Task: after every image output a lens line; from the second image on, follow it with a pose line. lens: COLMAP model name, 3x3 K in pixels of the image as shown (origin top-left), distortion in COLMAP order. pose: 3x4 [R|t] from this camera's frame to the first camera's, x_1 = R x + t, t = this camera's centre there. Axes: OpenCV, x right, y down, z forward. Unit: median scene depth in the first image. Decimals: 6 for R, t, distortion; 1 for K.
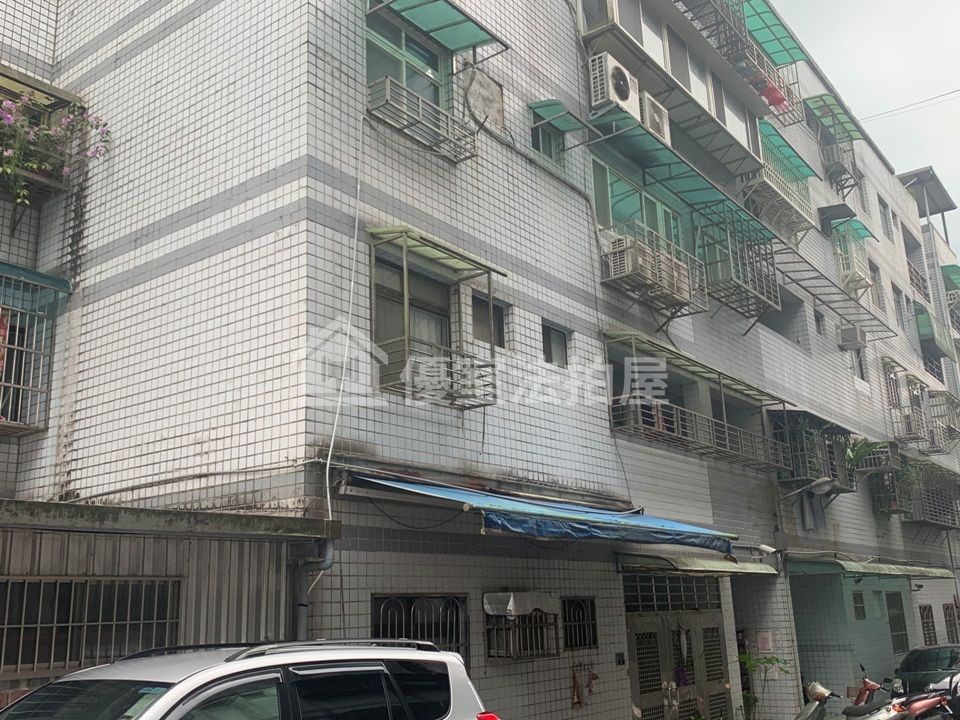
lens RADIAL K [[913.2, 0, 479.5], [0, 913.2, 371.9], [0, 0, 1]] dist [0.165464, -0.387495]
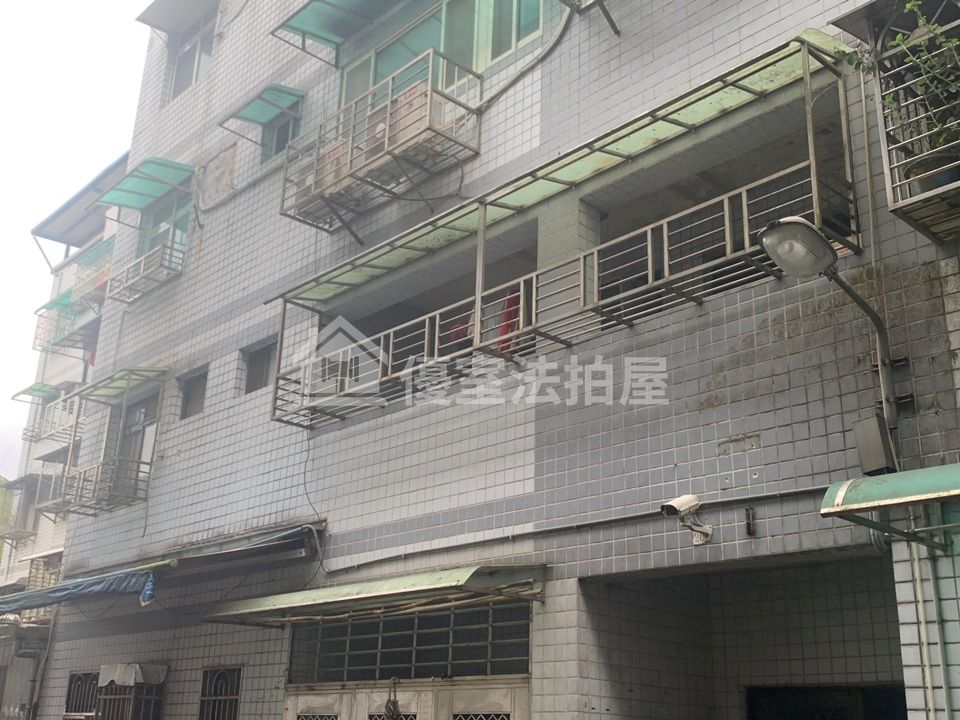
lens RADIAL K [[1066.9, 0, 474.8], [0, 1066.9, 360.6], [0, 0, 1]] dist [0.189999, -0.625573]
pose [[-0.171291, -0.309007, -0.935507, 1.030089], [0.226593, 0.911730, -0.342642, 0.369255], [0.958809, -0.270671, -0.086153, 1.344503]]
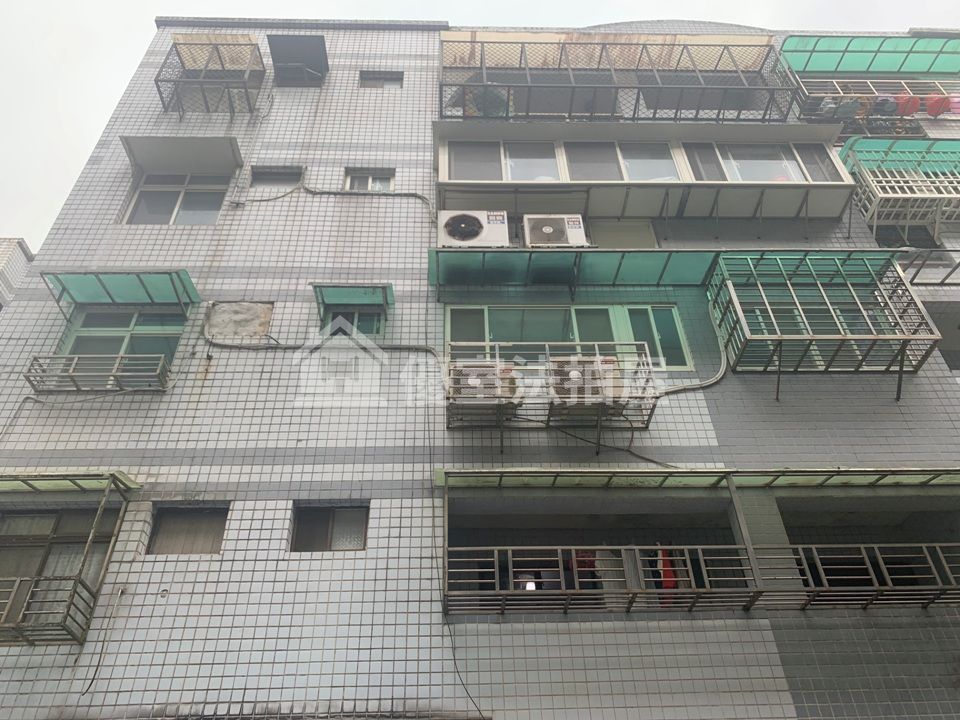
lens RADIAL K [[747.4, 0, 474.8], [0, 747.4, 365.6], [0, 0, 1]] dist [0.076089, -0.163010]
pose [[0.627927, -0.494802, -0.600732, 0.655868], [0.203219, 0.849342, -0.487155, 0.206268], [0.751272, 0.183817, 0.633878, 0.690798]]
